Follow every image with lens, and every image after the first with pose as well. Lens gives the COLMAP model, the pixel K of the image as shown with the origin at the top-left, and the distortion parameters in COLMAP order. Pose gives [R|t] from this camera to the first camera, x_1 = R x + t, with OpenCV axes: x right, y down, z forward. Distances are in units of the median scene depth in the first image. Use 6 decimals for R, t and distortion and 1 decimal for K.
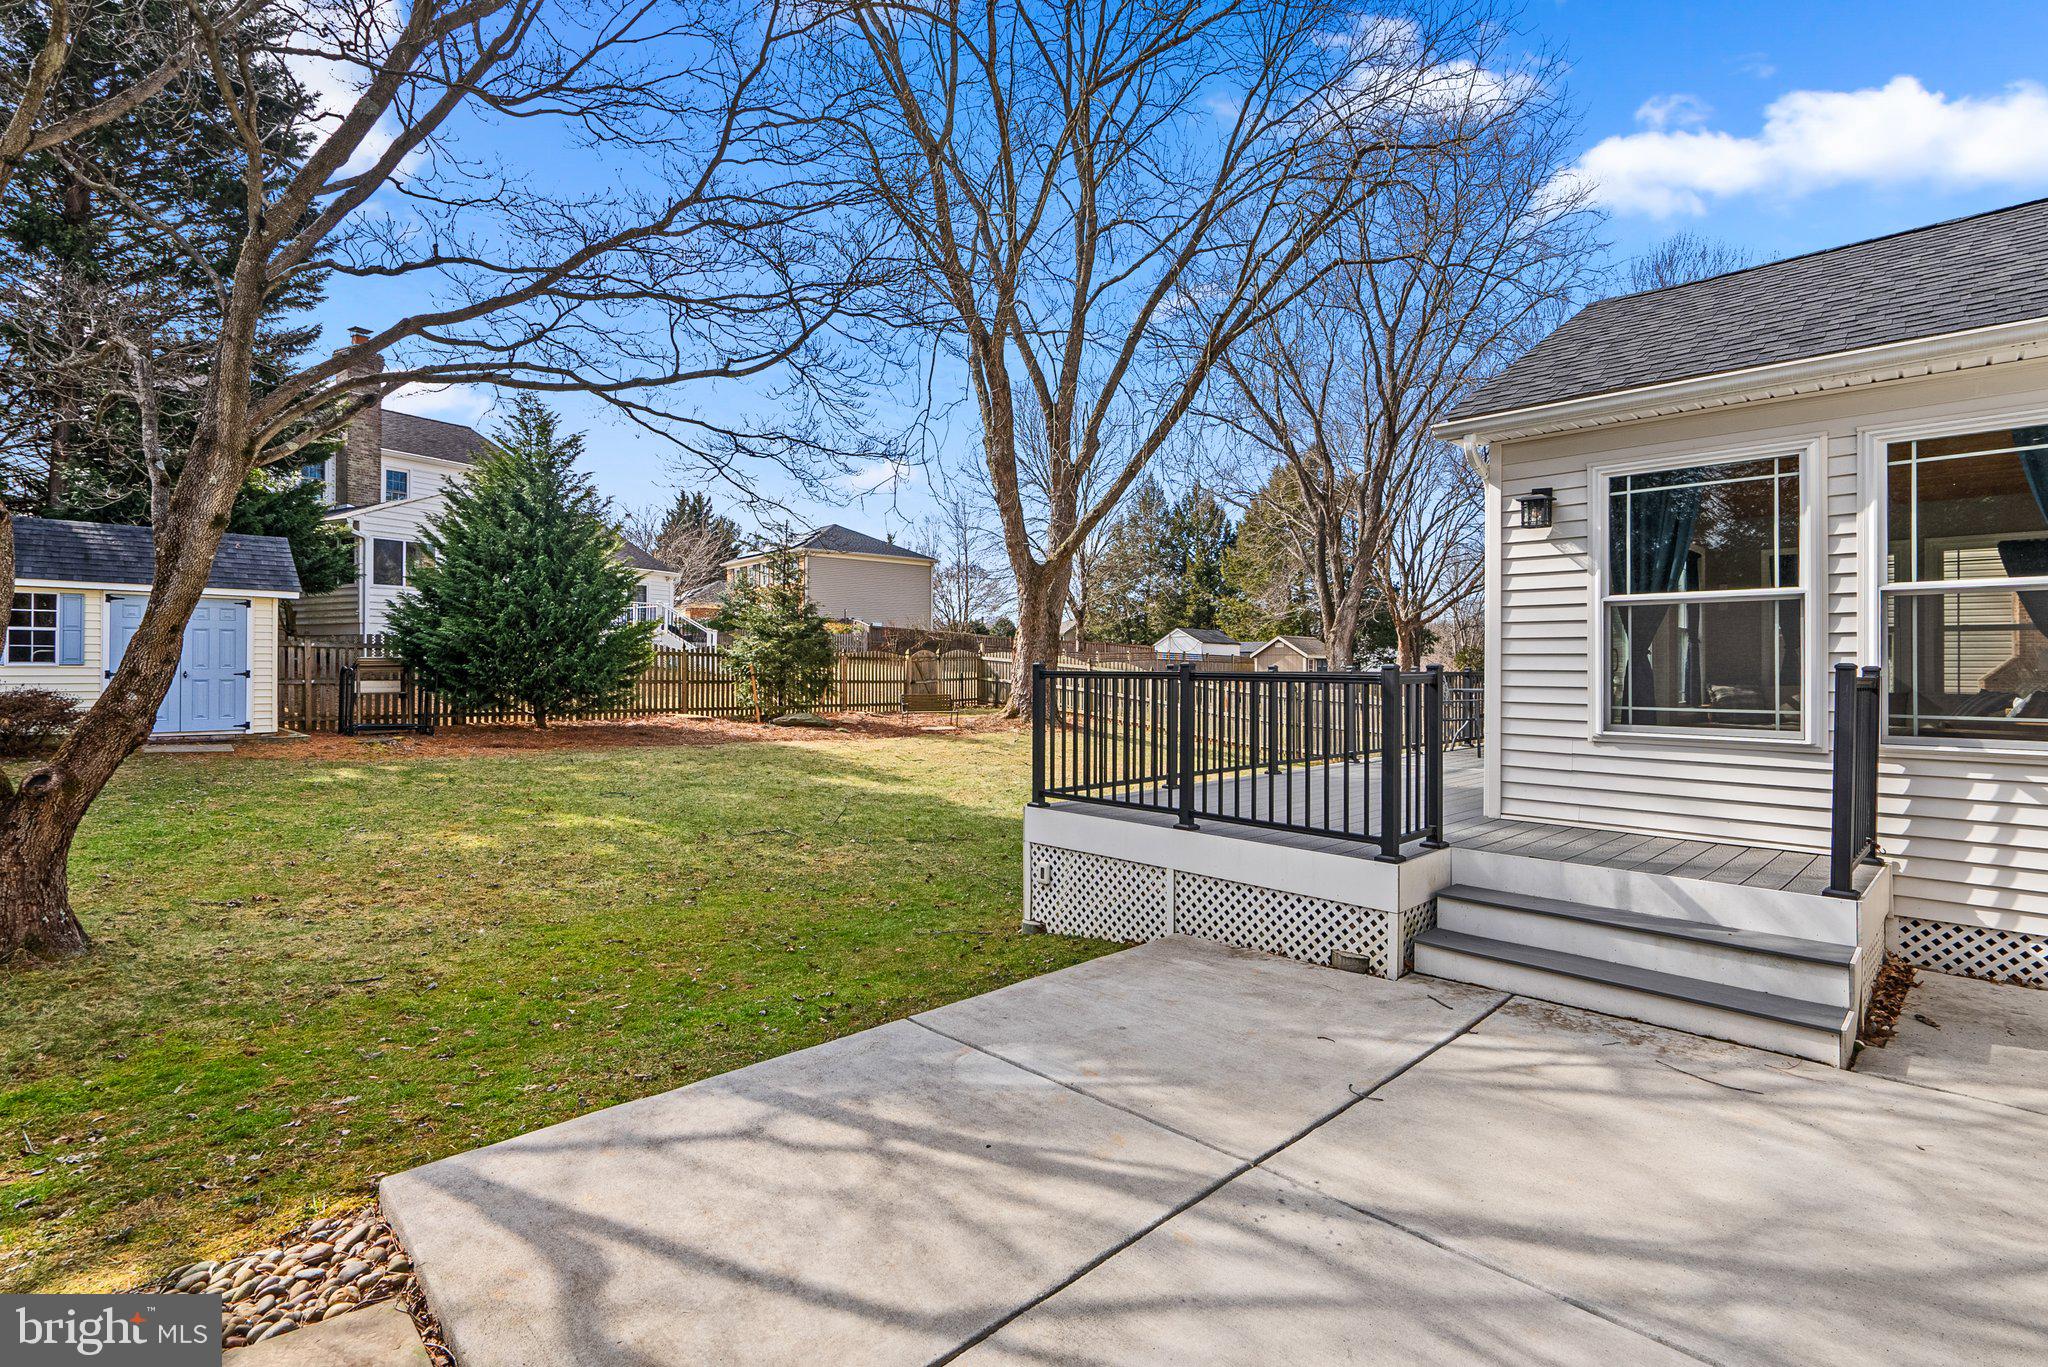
lens RADIAL K [[937.7, 0, 1026.7], [0, 937.7, 663.9], [0, 0, 1]] dist [0.001707, 0.000095]
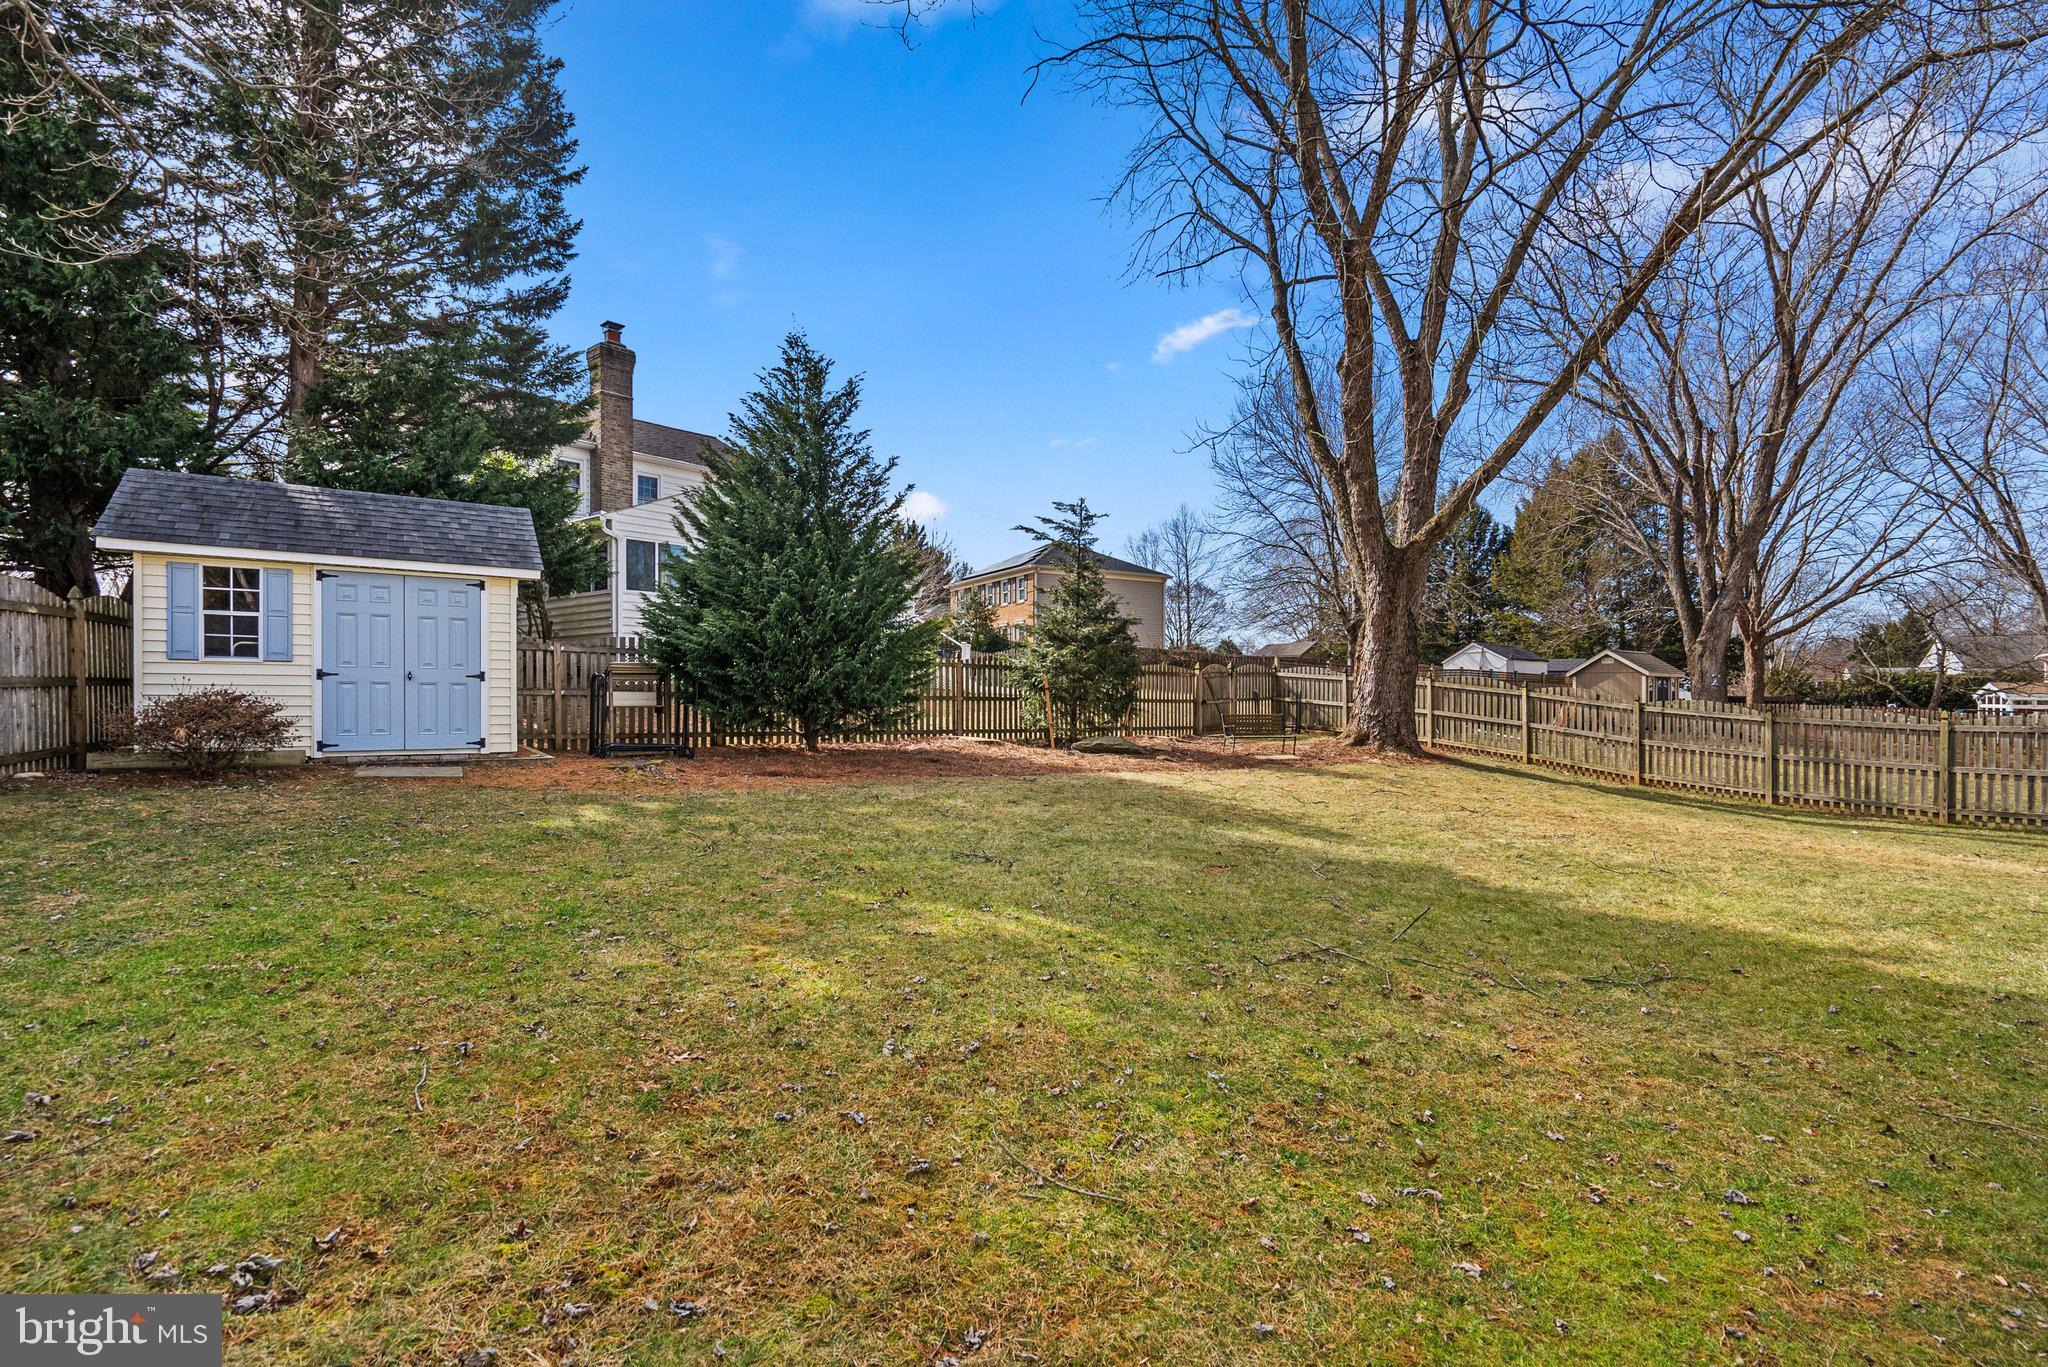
lens RADIAL K [[938.8, 0, 1025.3], [0, 938.8, 704.6], [0, 0, 1]] dist [-0.000173, 0.000207]
pose [[0.978744, 0.001690, -0.205079, -0.133702], [0.000953, 0.999918, 0.012791, 0.013991], [0.205084, -0.012714, 0.978662, 0.191610]]
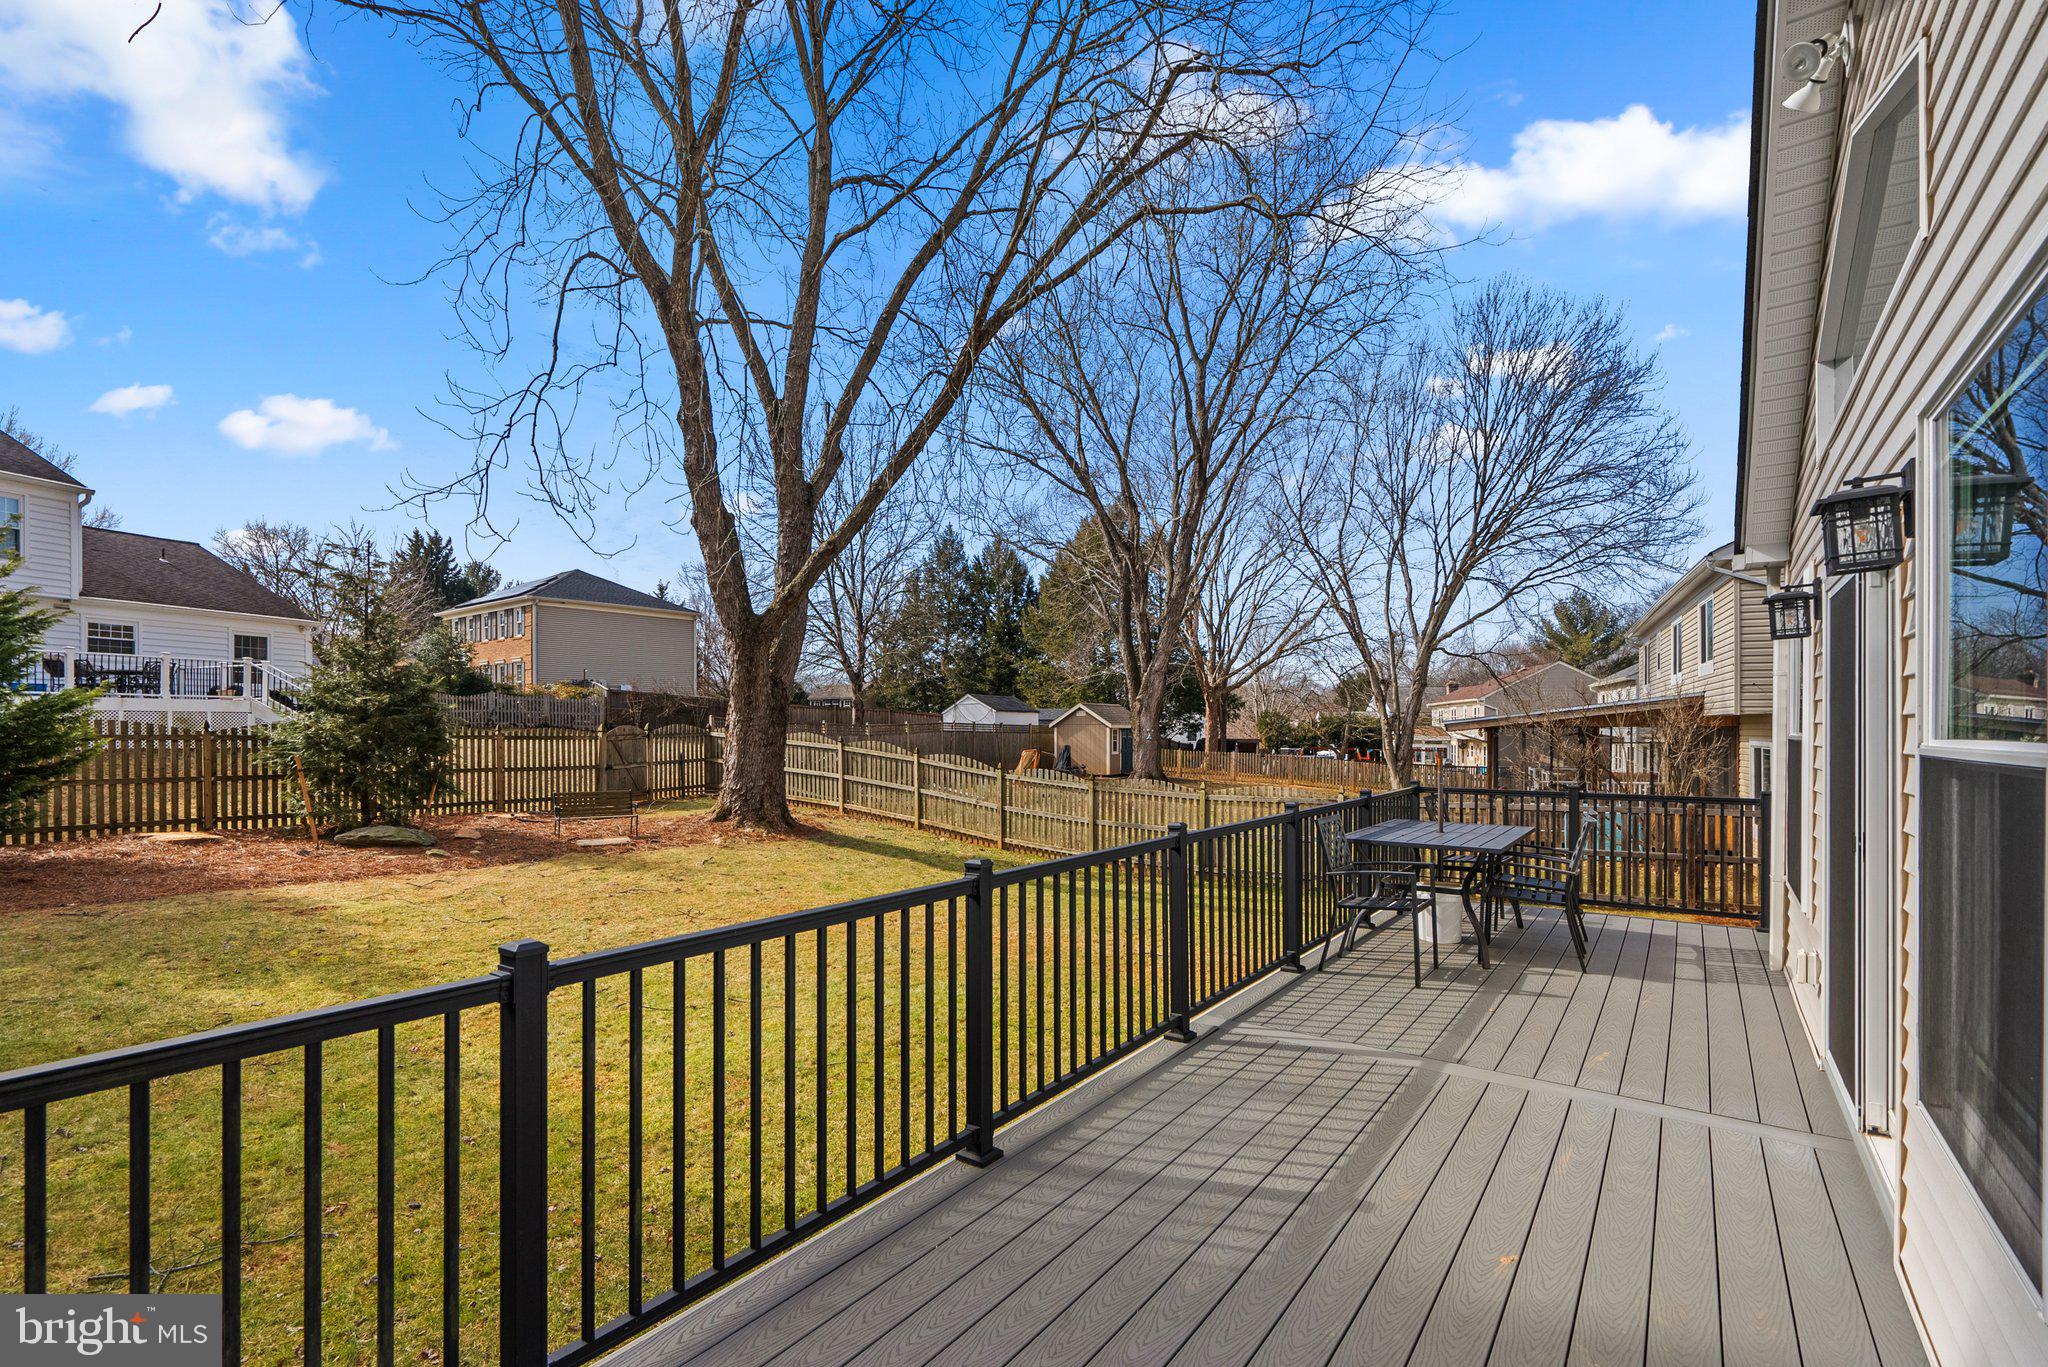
lens RADIAL K [[958.6, 0, 973.3], [0, 958.6, 736.2], [0, 0, 1]] dist [0.001204, 0.000246]
pose [[0.989660, -0.001526, 0.143423, 0.080931], [-0.000029, 0.999941, 0.010840, -0.019007], [-0.143431, -0.010732, 0.989602, 0.242068]]
